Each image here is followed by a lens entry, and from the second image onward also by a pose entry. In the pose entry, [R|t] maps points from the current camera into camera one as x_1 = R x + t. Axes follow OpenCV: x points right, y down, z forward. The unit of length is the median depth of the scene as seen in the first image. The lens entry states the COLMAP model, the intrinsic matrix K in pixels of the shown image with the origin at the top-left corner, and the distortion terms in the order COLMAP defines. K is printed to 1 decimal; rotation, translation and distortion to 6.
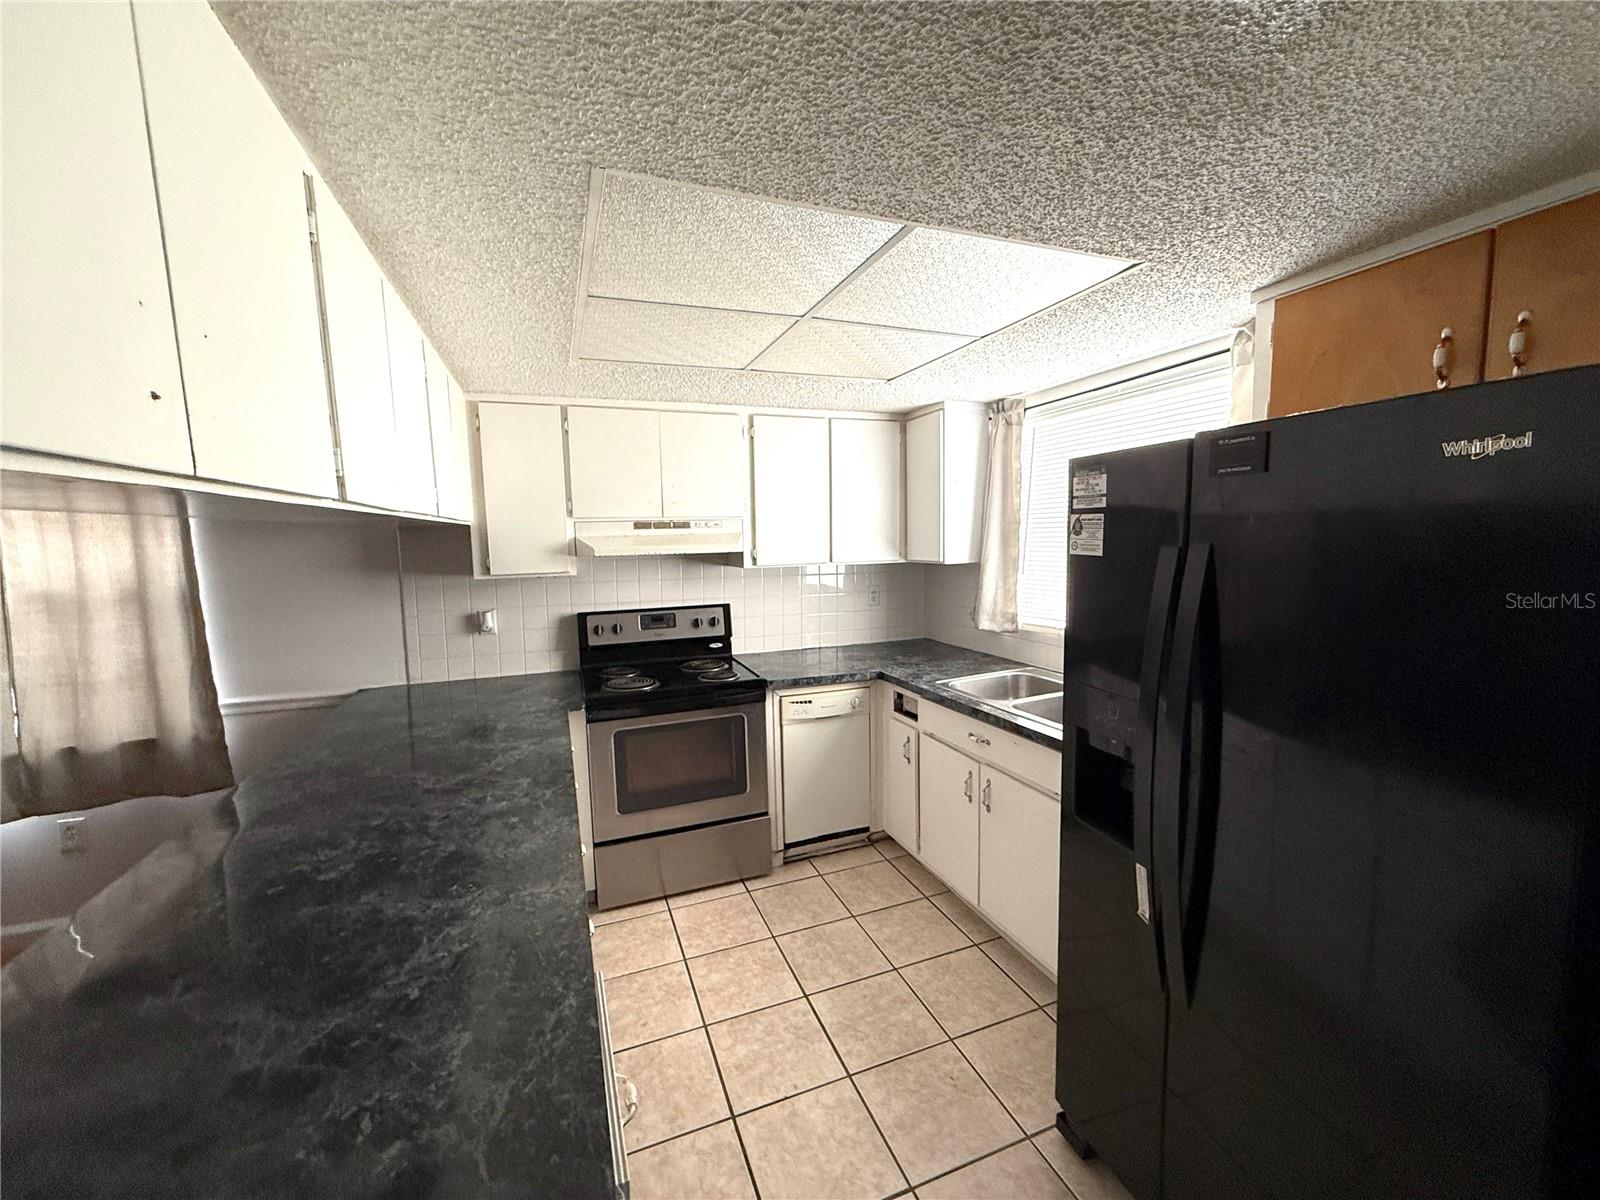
lens RADIAL K [[638.1, 0, 797.5], [0, 638.1, 599.5], [0, 0, 1]] dist [-0.000234, -0.000165]
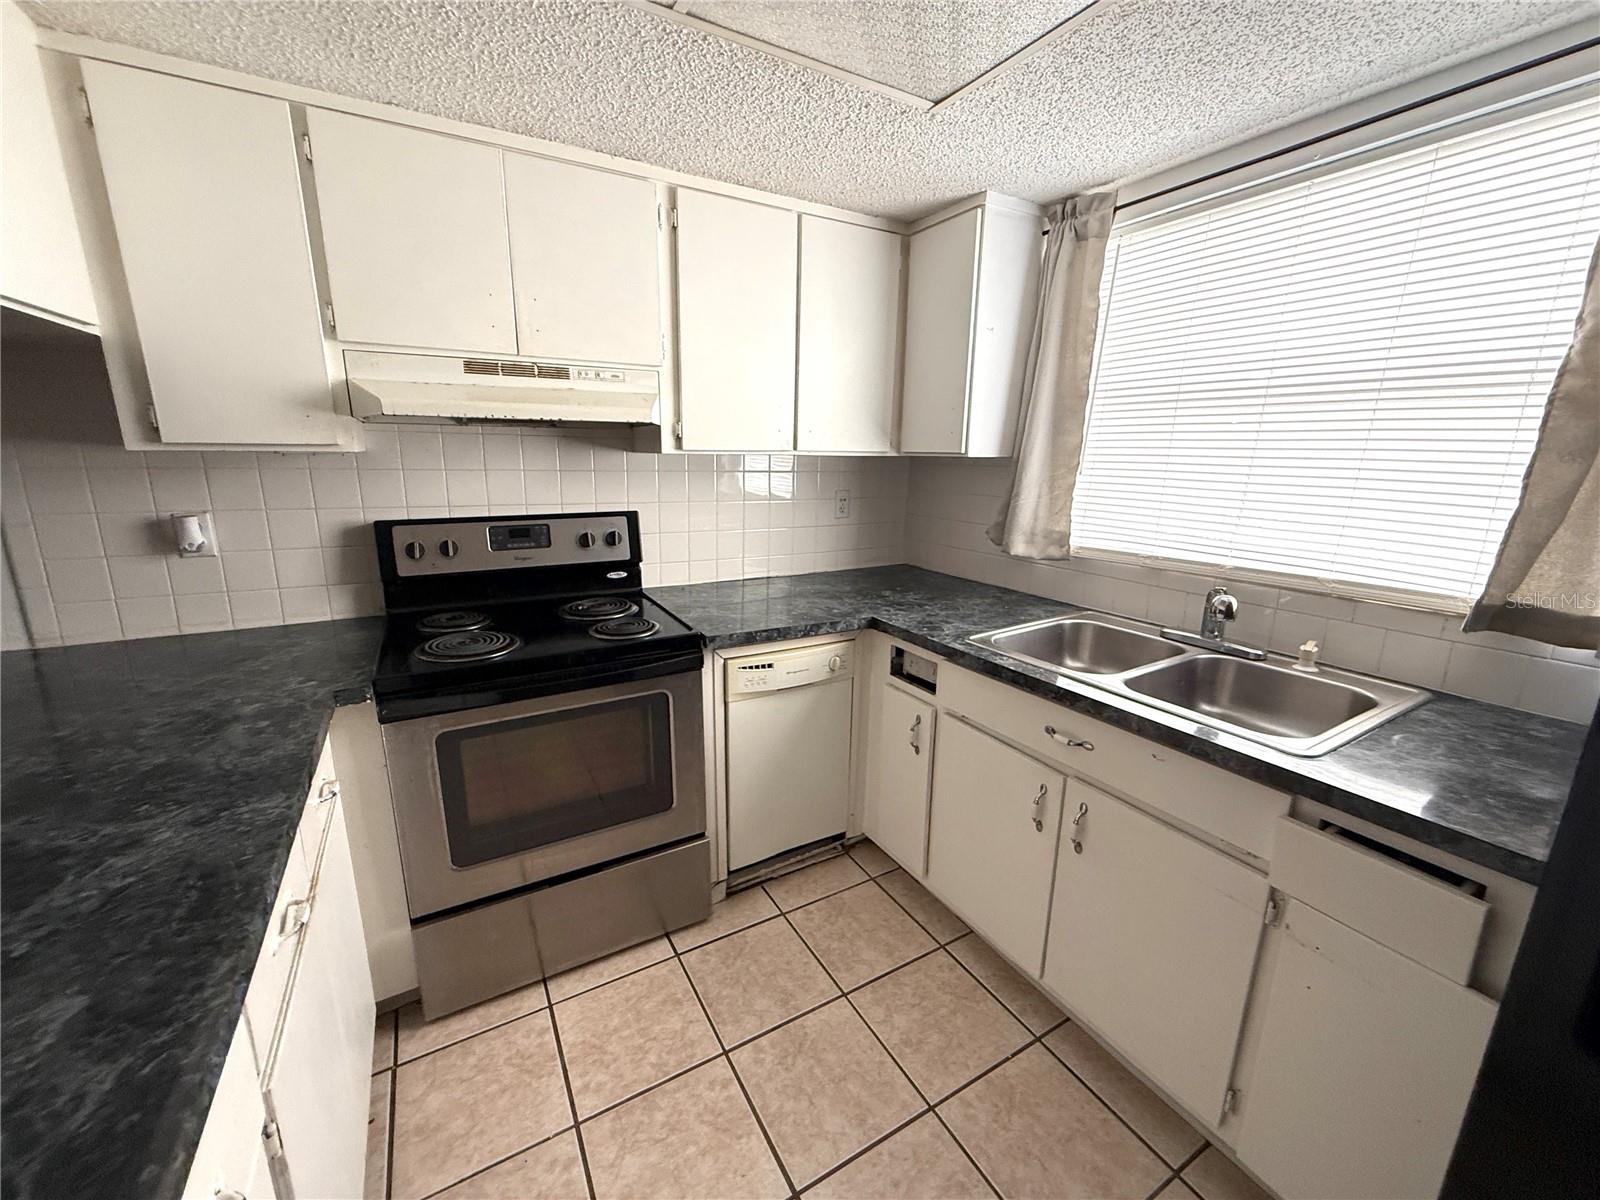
lens RADIAL K [[638.1, 0, 797.5], [0, 638.1, 599.5], [0, 0, 1]] dist [-0.000234, -0.000165]
pose [[0.987324, -0.002621, 0.158694, -0.057008], [-0.018265, 0.991344, 0.130011, 0.009783], [-0.157662, -0.131262, 0.978730, 0.381935]]
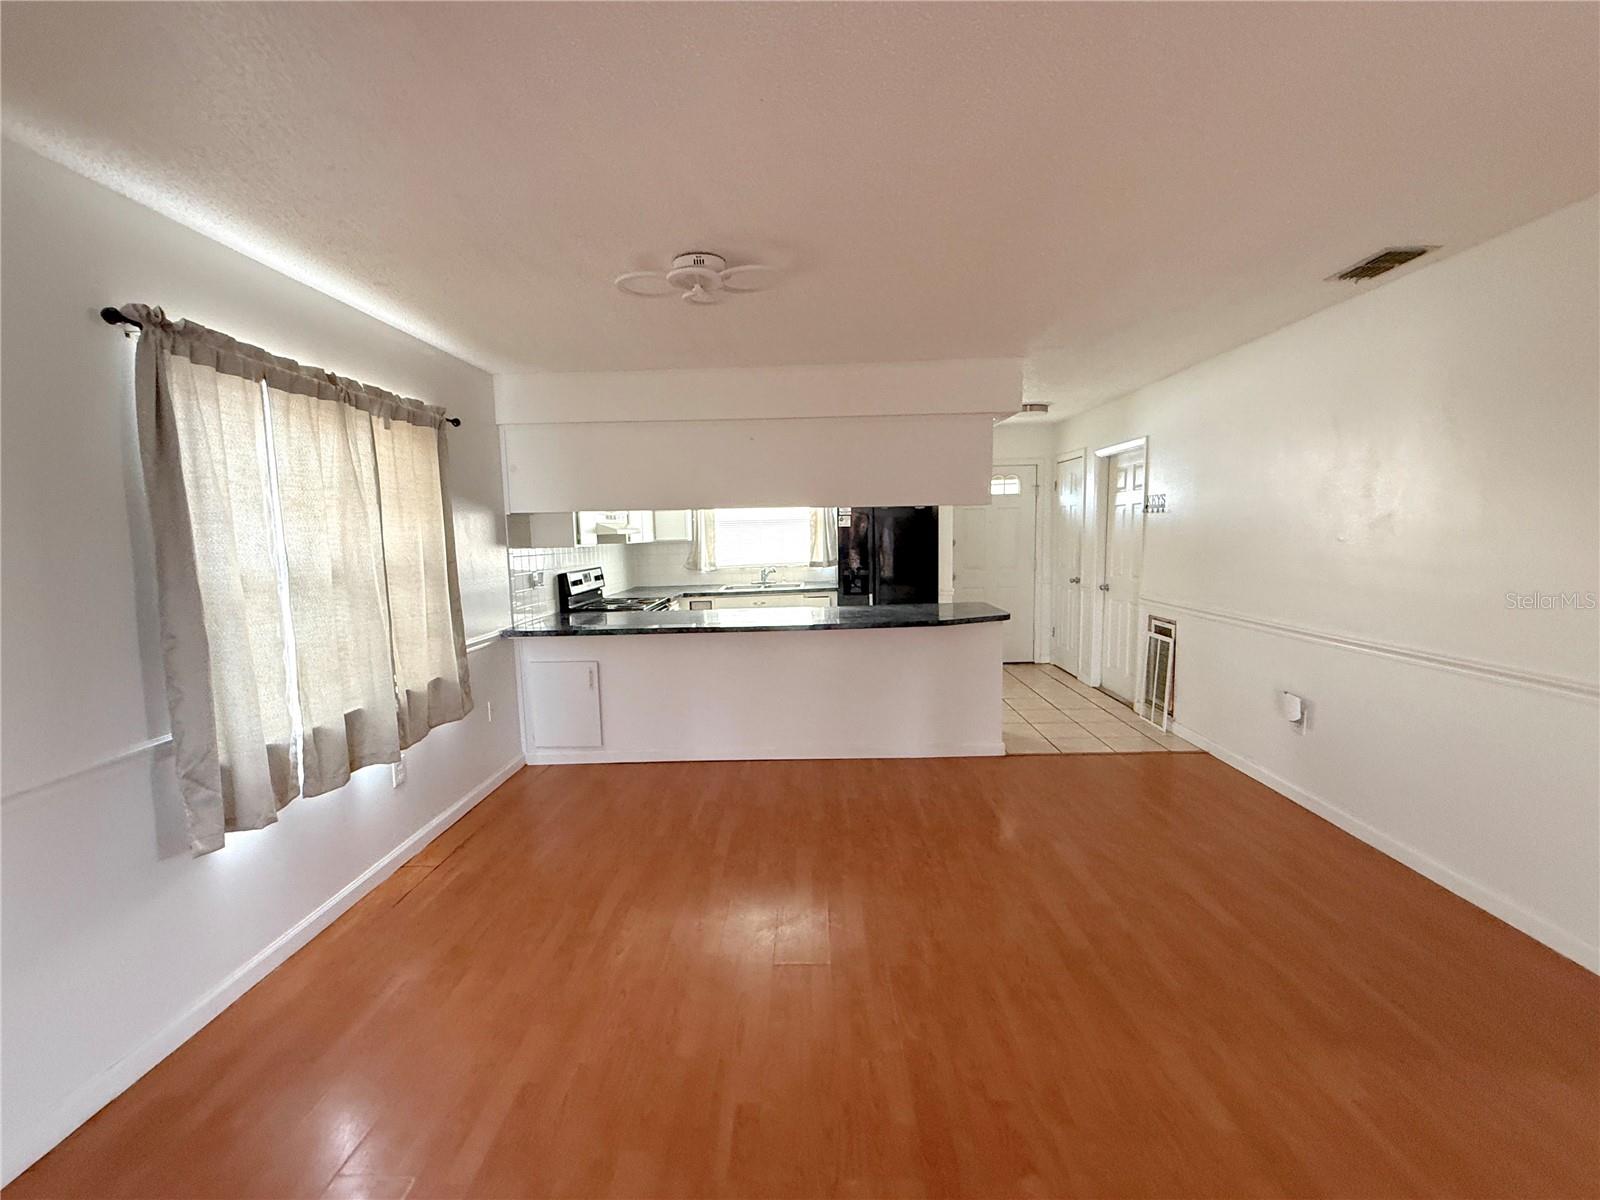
lens RADIAL K [[638.1, 0, 797.5], [0, 638.1, 599.5], [0, 0, 1]] dist [-0.000234, -0.000165]
pose [[0.379743, -0.088962, 0.920805, -1.684246], [0.111455, 0.992515, 0.049925, 0.075484], [-0.918353, 0.083670, 0.386816, -0.115547]]
